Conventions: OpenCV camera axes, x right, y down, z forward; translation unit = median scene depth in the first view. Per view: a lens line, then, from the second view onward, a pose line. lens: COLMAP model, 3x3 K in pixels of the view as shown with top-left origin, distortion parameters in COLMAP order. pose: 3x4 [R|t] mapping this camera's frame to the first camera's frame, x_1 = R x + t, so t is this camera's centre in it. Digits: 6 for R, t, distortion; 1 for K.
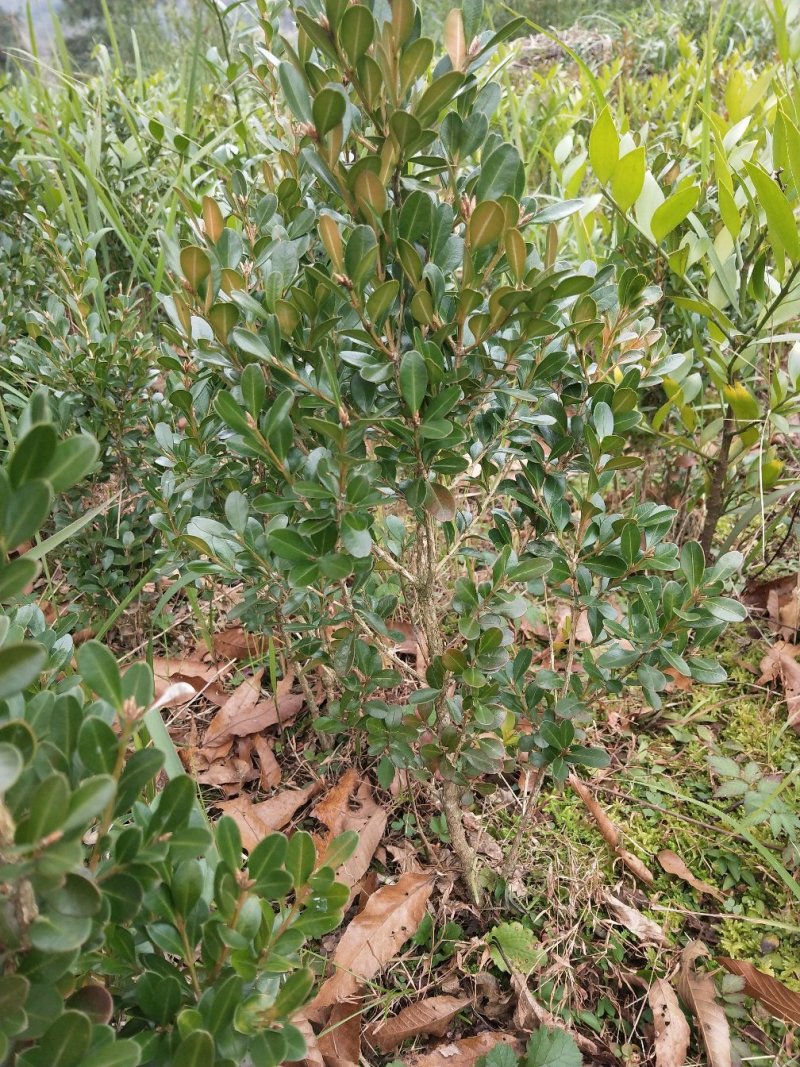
lens RADIAL K [[807.7, 0, 399.8], [0, 807.7, 549.2], [0, 0, 1]] dist [0.000095, -0.000184]
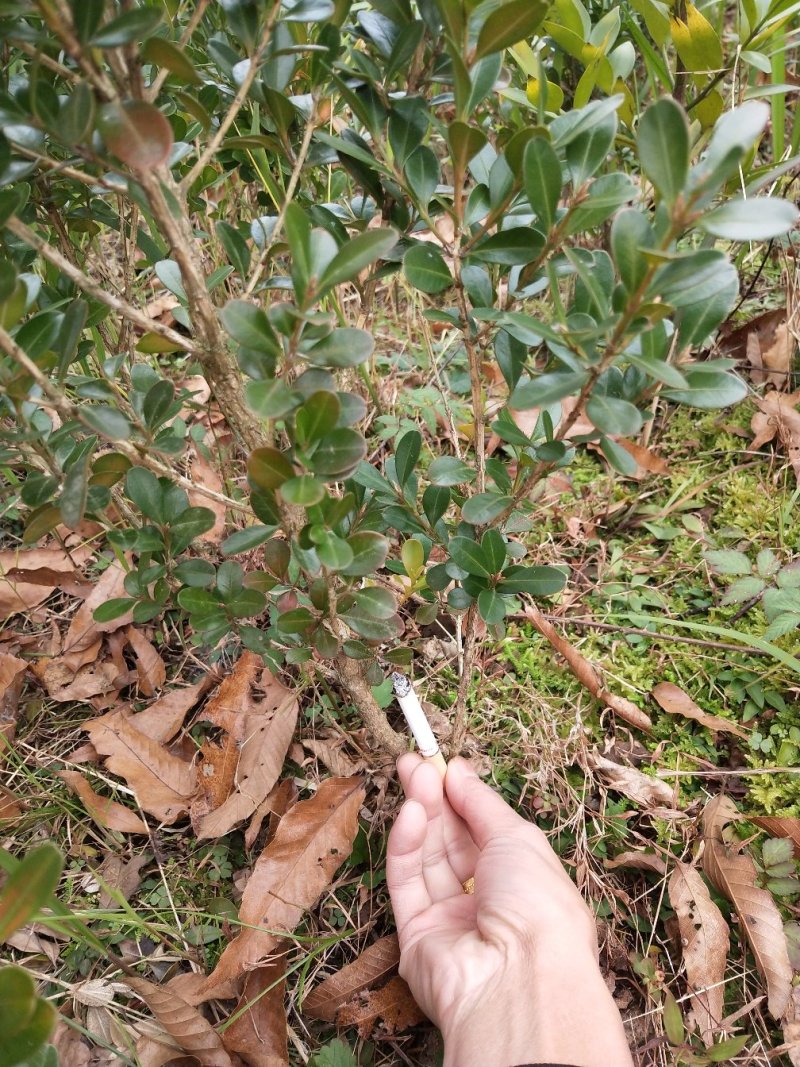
lens RADIAL K [[834.3, 0, 400.0], [0, 834.3, 533.5], [0, 0, 1]] dist [-0.004356, 0.002401]
pose [[0.983807, -0.174497, 0.040922, 0.074827], [0.165103, 0.971169, 0.171966, 0.058585], [-0.069750, -0.162425, 0.984252, 0.253718]]
